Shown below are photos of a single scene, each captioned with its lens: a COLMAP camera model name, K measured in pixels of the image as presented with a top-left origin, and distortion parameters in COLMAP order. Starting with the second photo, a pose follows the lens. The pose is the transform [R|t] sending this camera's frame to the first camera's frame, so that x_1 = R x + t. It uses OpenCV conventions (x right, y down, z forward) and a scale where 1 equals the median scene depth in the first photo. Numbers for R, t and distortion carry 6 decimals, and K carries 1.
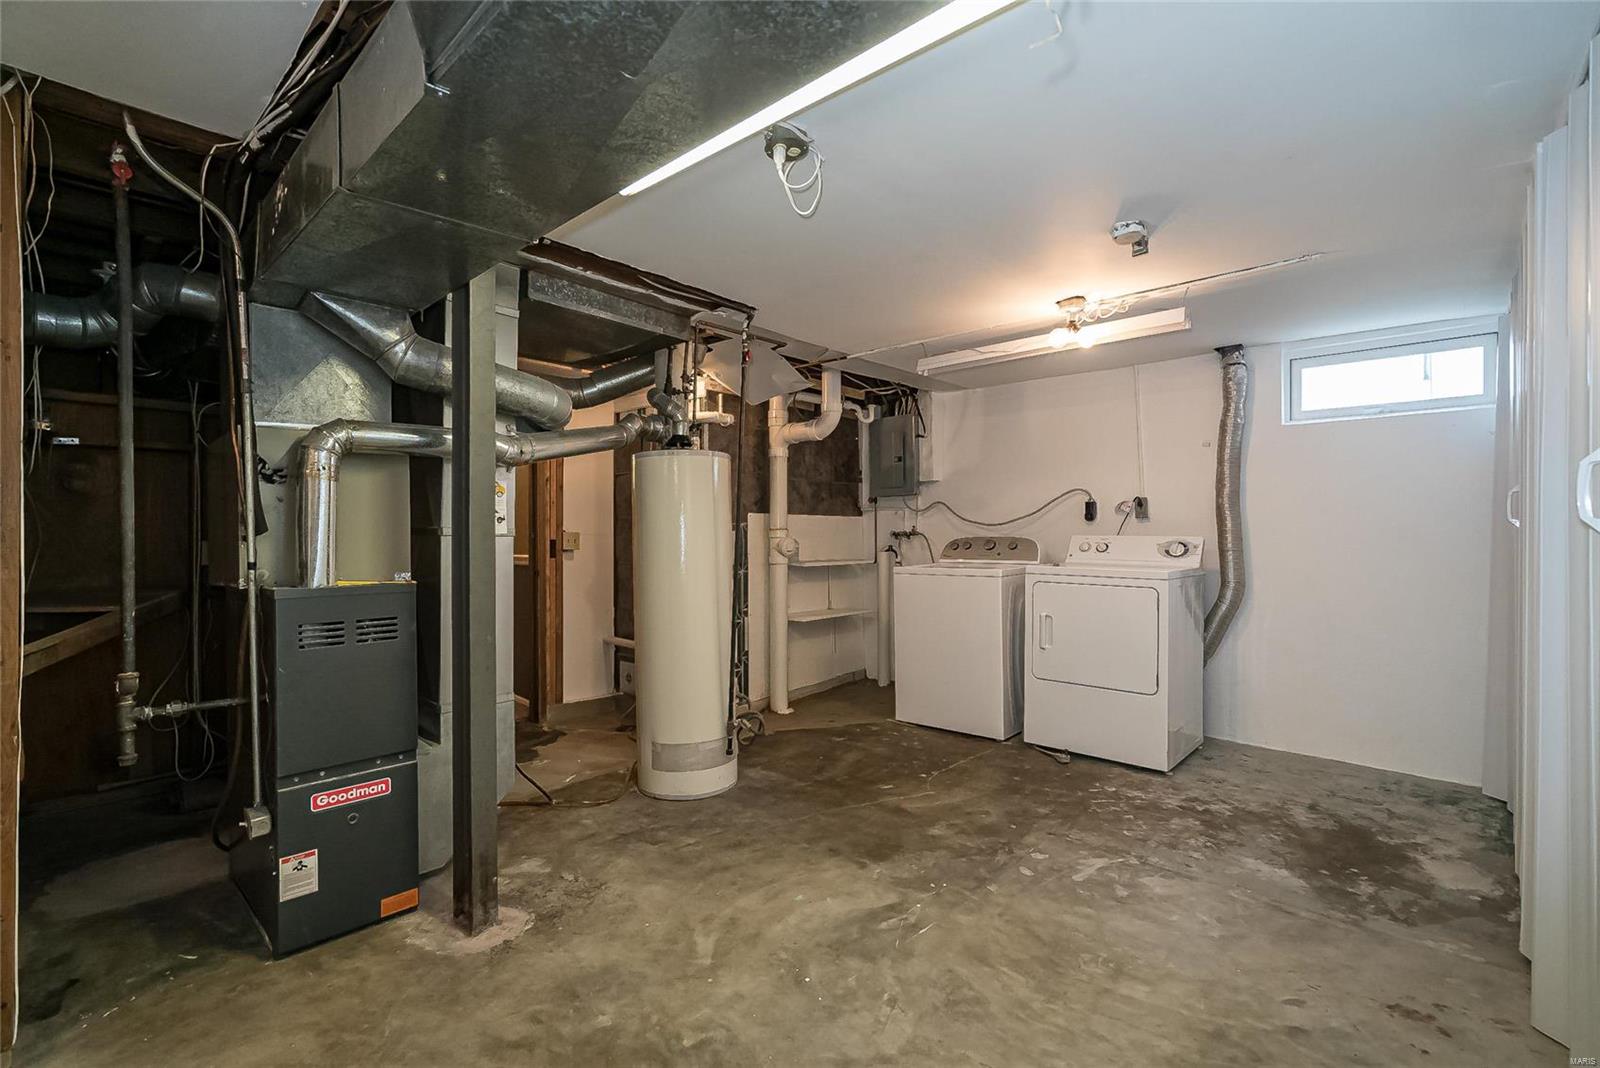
lens RADIAL K [[709.5, 0, 803.9], [0, 709.5, 536.0], [0, 0, 1]] dist [-0.003163, -0.000031]
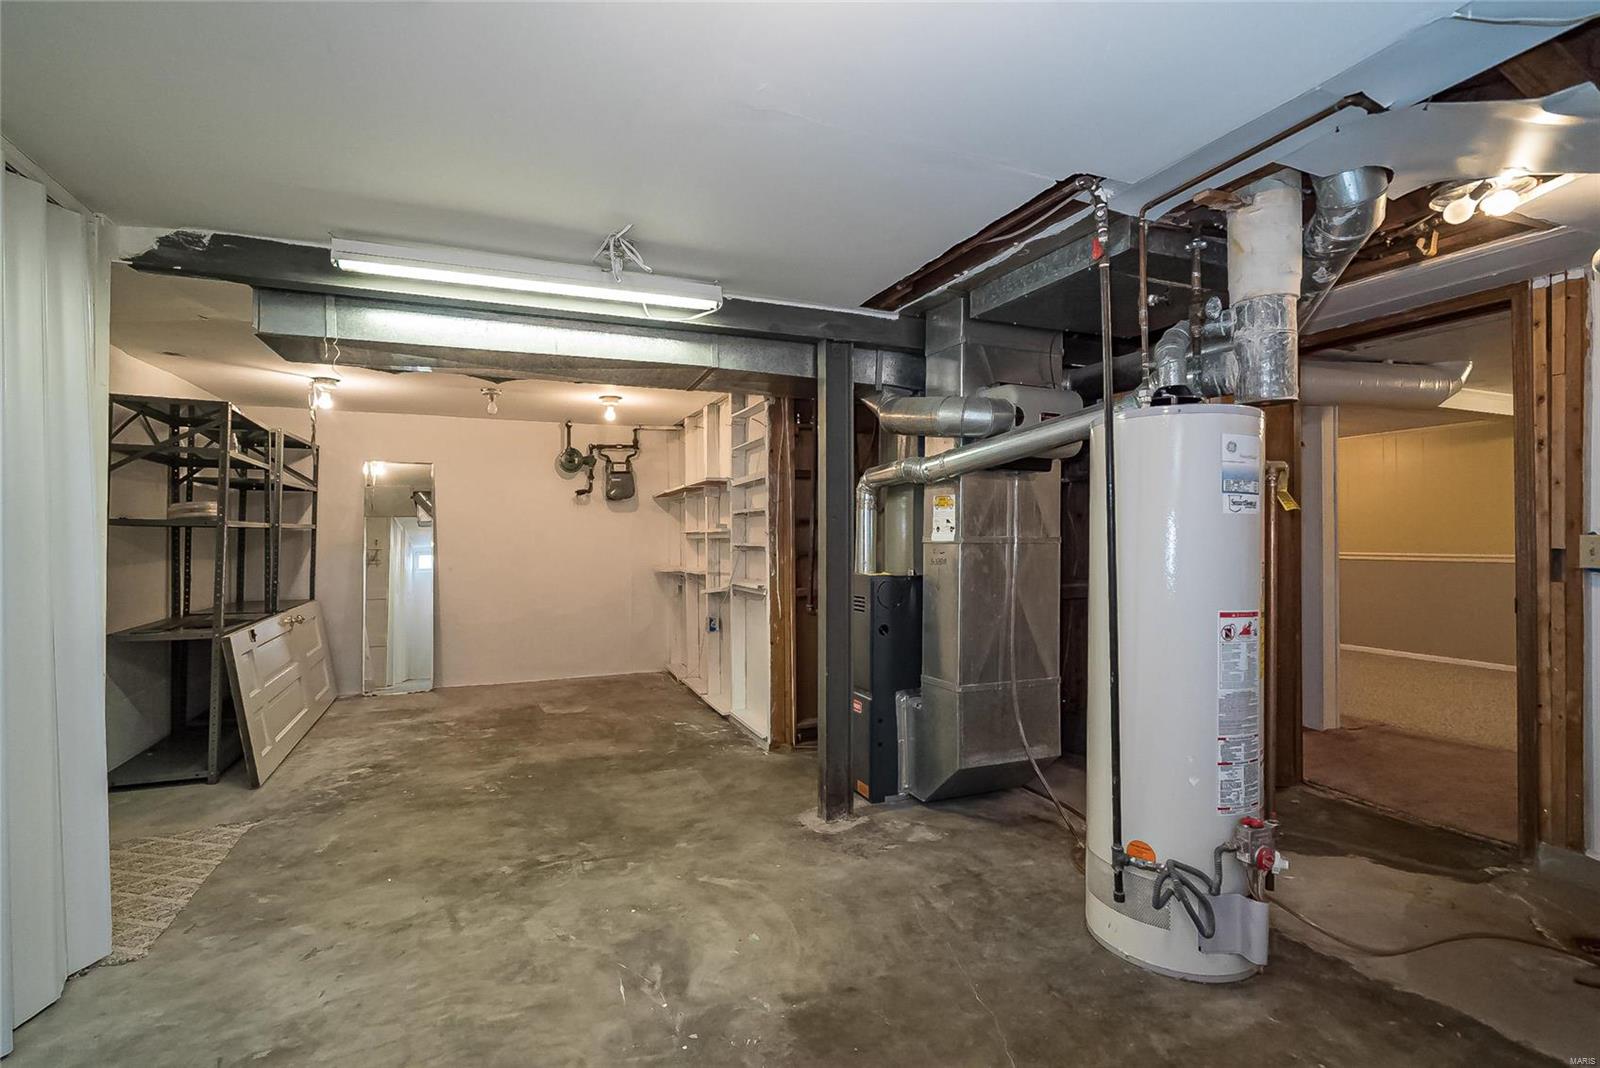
lens RADIAL K [[709.5, 0, 803.9], [0, 709.5, 536.0], [0, 0, 1]] dist [-0.003163, -0.000031]
pose [[-0.401247, -0.001666, -0.915968, 0.788772], [0.003819, 0.999987, -0.003491, -0.009454], [0.915962, -0.004899, -0.401235, 1.384108]]
